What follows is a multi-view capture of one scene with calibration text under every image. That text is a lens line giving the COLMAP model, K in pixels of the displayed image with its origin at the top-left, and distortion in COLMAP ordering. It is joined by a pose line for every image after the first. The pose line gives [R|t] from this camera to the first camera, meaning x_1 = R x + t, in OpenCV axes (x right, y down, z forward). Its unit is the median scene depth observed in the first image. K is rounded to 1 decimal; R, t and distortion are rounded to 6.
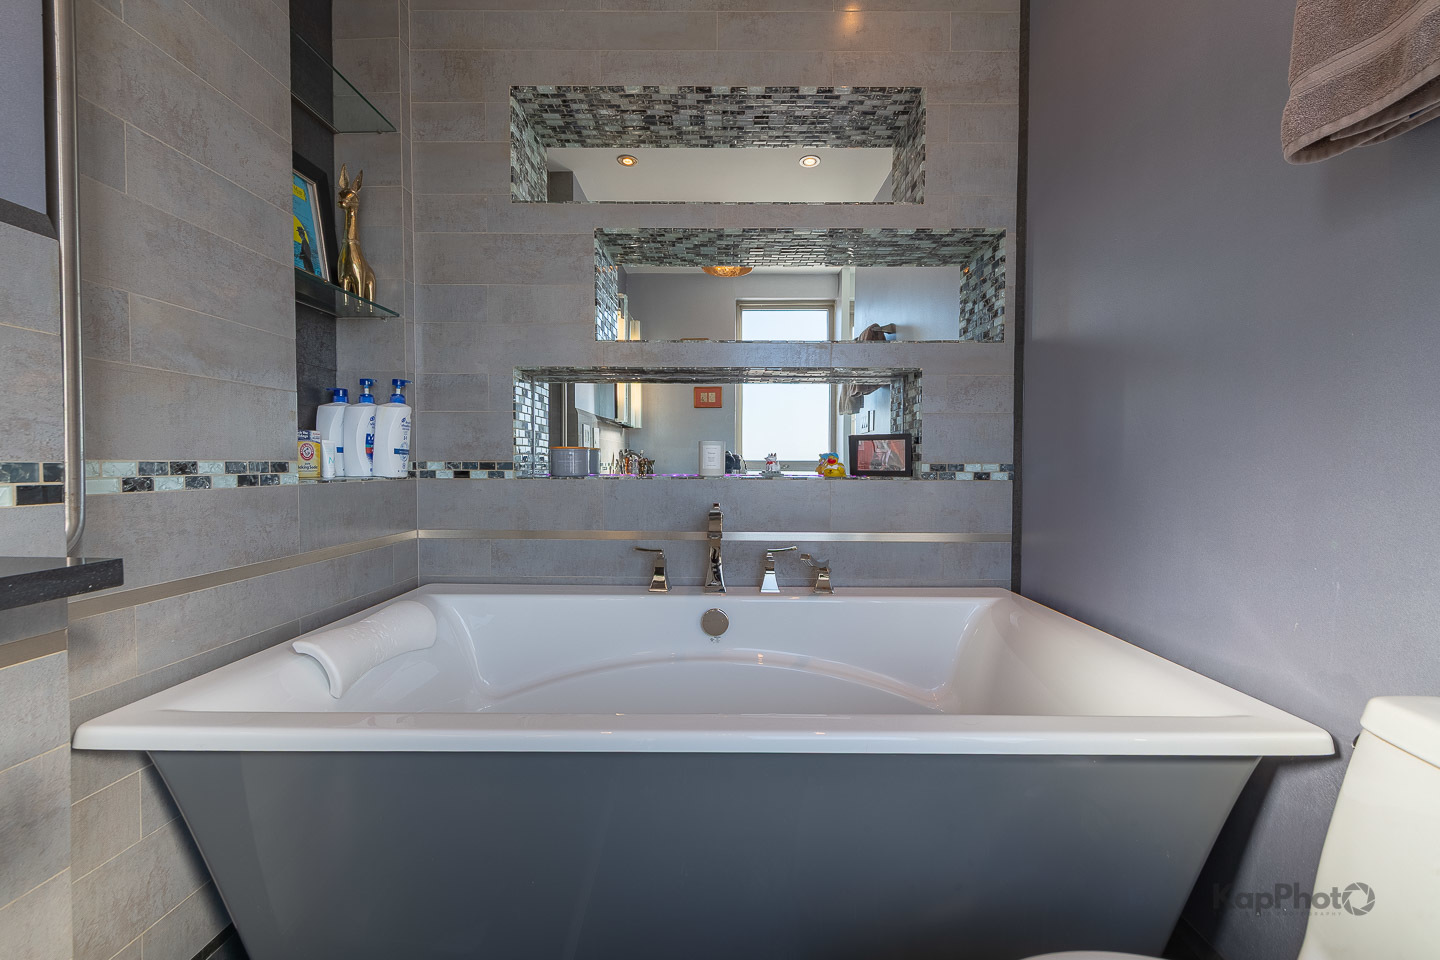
lens RADIAL K [[638.4, 0, 720.0], [0, 638.4, 480.0], [0, 0, 1]] dist [0.001871, -0.000736]
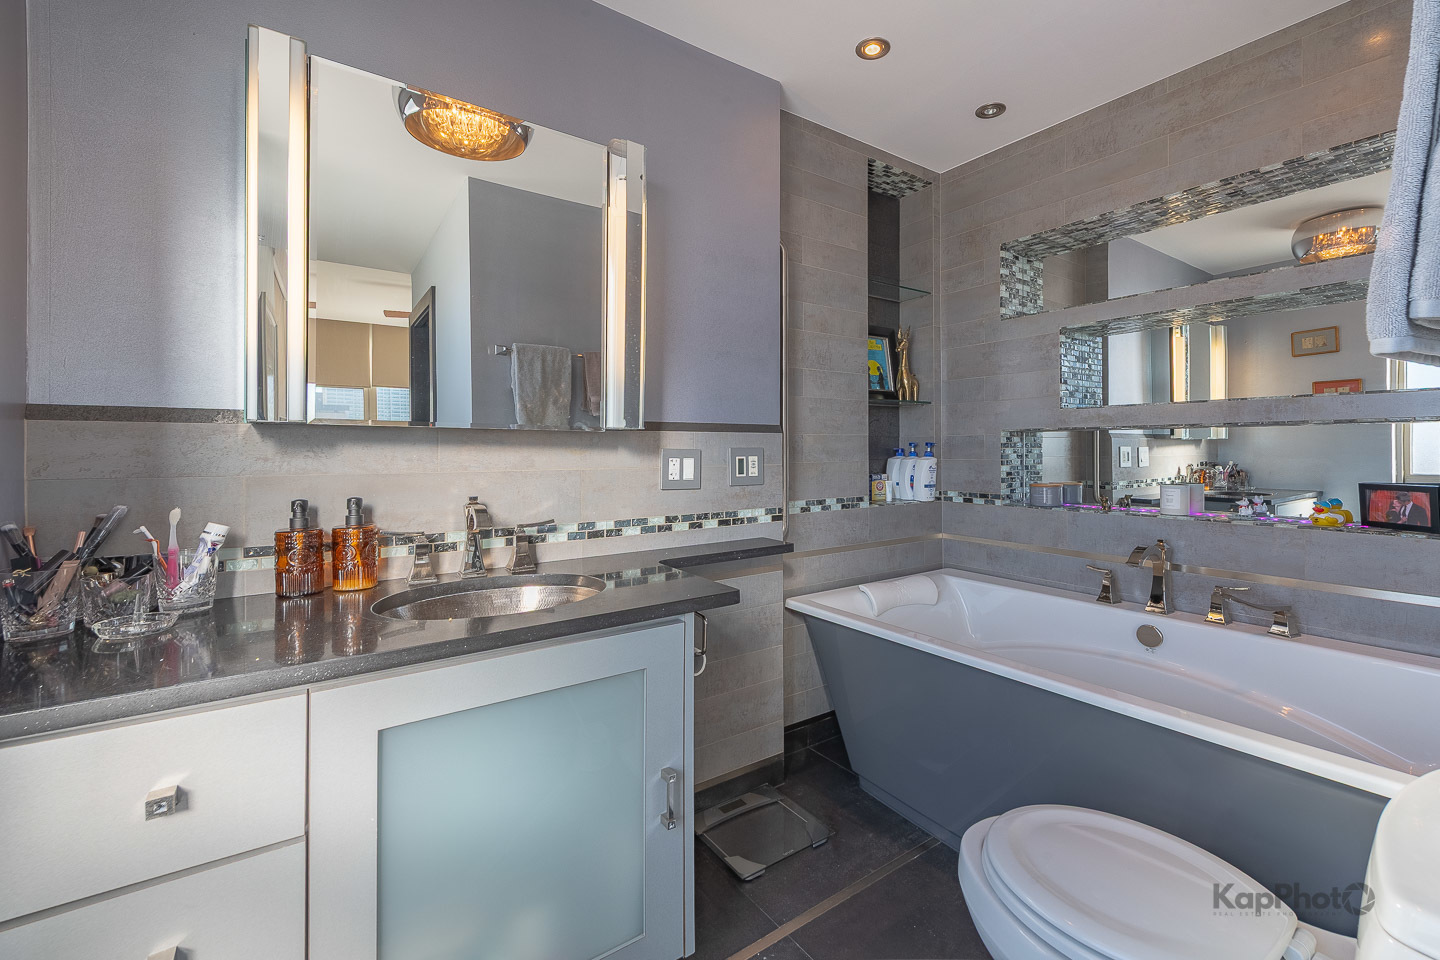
lens RADIAL K [[609.2, 0, 720.1], [0, 609.2, 445.6], [0, 0, 1]] dist [0.025449, -0.000192]
pose [[0.596397, -0.005746, -0.802669, 0.463586], [-0.018818, 0.999599, -0.021138, -0.106982], [0.802469, 0.027711, 0.596050, -0.401313]]
